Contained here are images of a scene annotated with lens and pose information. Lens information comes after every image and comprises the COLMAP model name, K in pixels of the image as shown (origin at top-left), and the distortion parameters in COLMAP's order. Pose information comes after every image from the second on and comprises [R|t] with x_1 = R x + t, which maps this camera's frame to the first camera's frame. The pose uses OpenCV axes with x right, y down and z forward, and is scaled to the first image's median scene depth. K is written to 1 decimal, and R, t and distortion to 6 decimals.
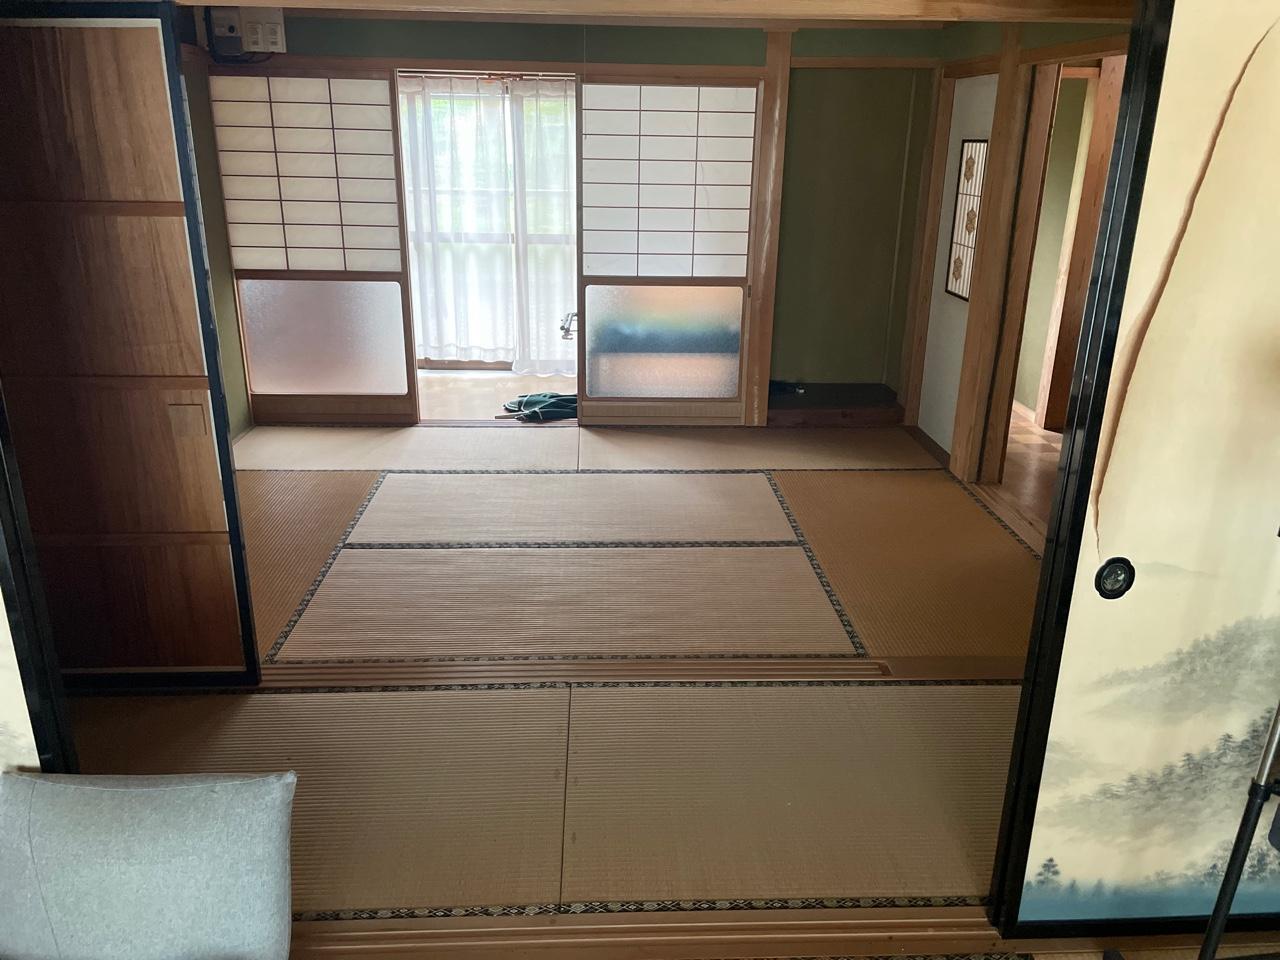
lens RADIAL K [[960.2, 0, 640.0], [0, 960.2, 480.0], [0, 0, 1]] dist [0.094661, -0.131570]
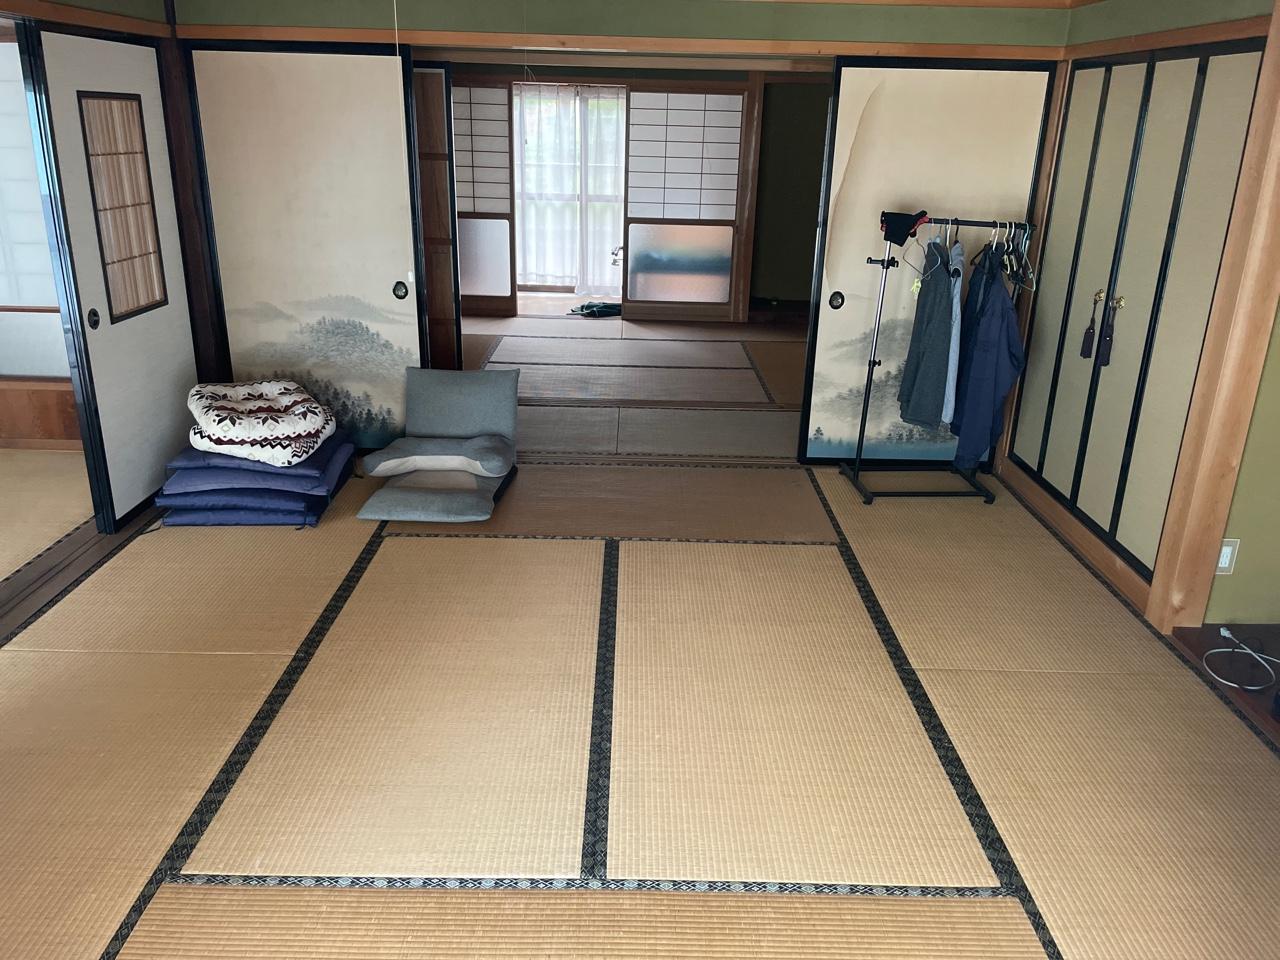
lens RADIAL K [[971.2, 0, 640.0], [0, 971.2, 480.0], [0, 0, 1]] dist [0.088649, -0.088135]
pose [[0.999141, 0.022997, -0.034471, 0.023017], [-0.022869, 0.999730, 0.004095, 0.194734], [0.034556, -0.003304, 0.999397, -0.540080]]
